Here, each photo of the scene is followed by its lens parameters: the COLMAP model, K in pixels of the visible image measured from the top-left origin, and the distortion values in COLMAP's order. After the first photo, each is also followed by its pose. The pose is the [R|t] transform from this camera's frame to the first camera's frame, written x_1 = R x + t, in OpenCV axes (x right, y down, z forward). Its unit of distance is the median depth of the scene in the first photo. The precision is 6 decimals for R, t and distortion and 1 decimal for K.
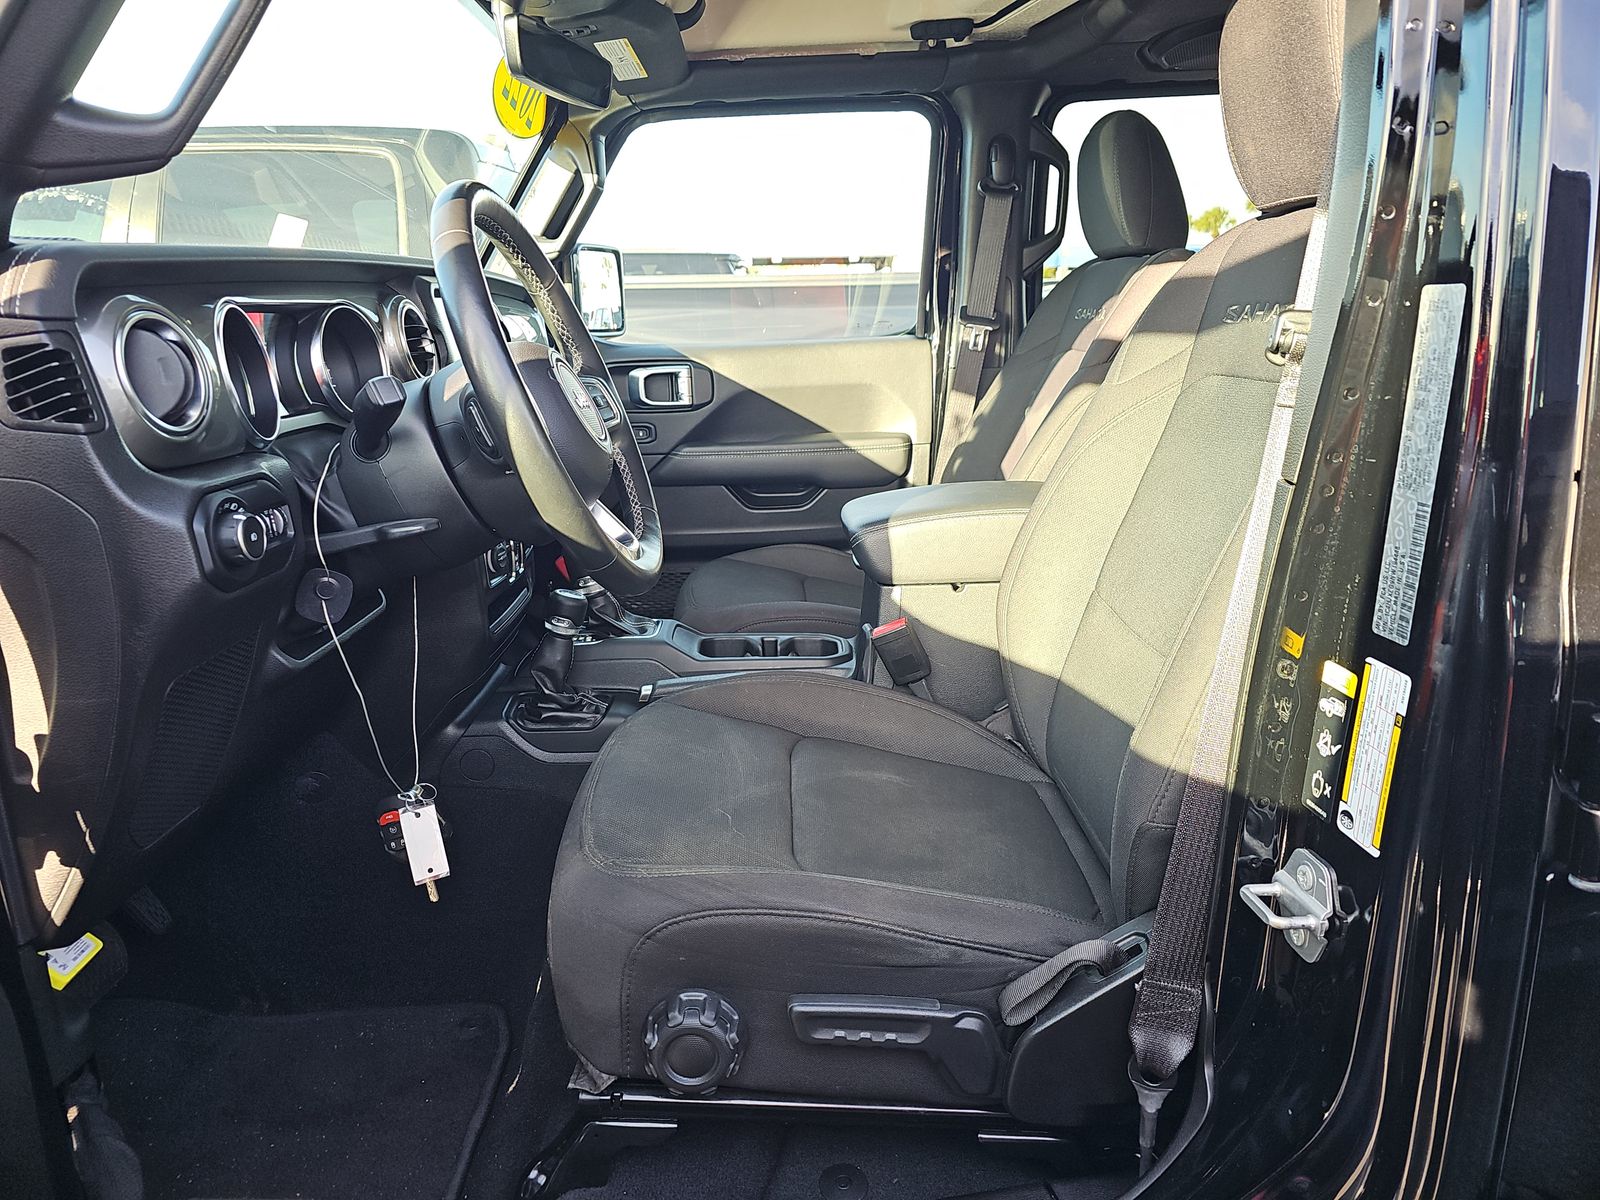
lens RADIAL K [[1091.1, 0, 812.7], [0, 1091.1, 598.4], [0, 0, 1]] dist [0.045489, -0.056151]
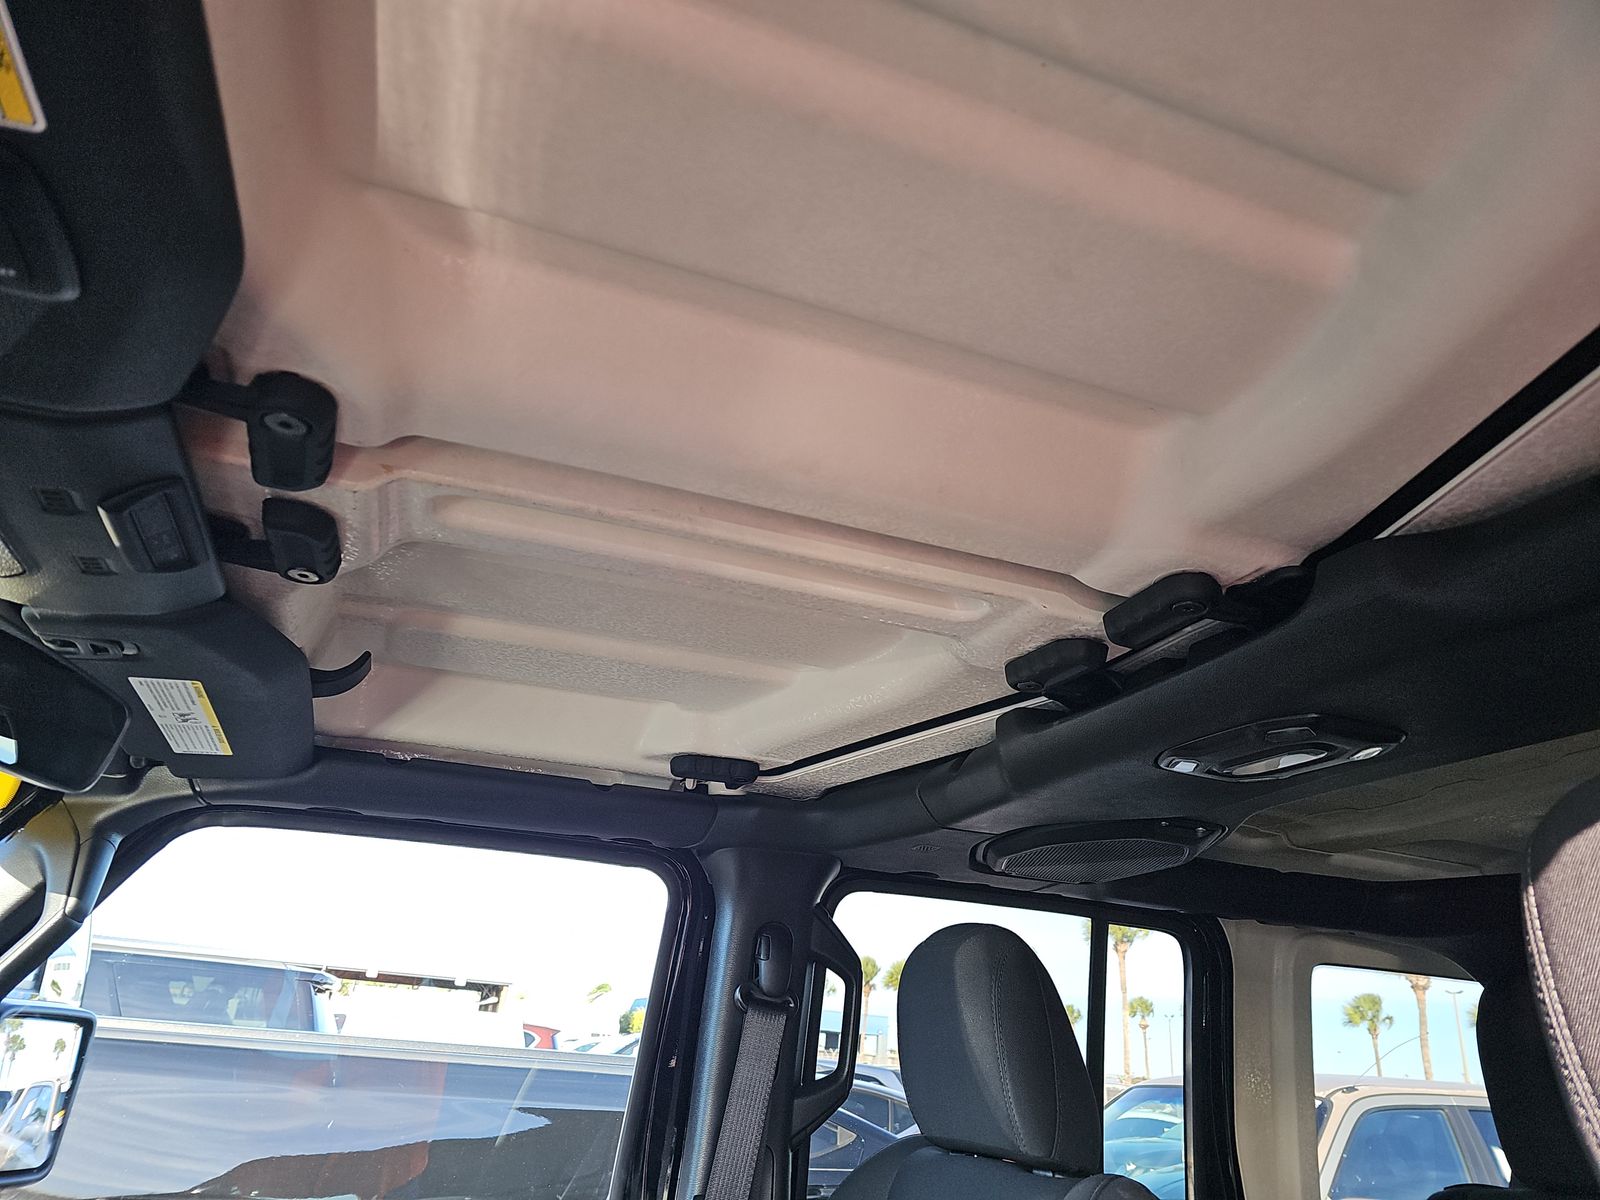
lens RADIAL K [[1091.1, 0, 812.7], [0, 1091.1, 598.4], [0, 0, 1]] dist [0.045489, -0.056151]
pose [[0.938989, 0.213694, 0.269509, -0.034415], [-0.007566, 0.796219, -0.604962, -0.178541], [-0.343865, 0.566013, 0.749257, 0.385557]]
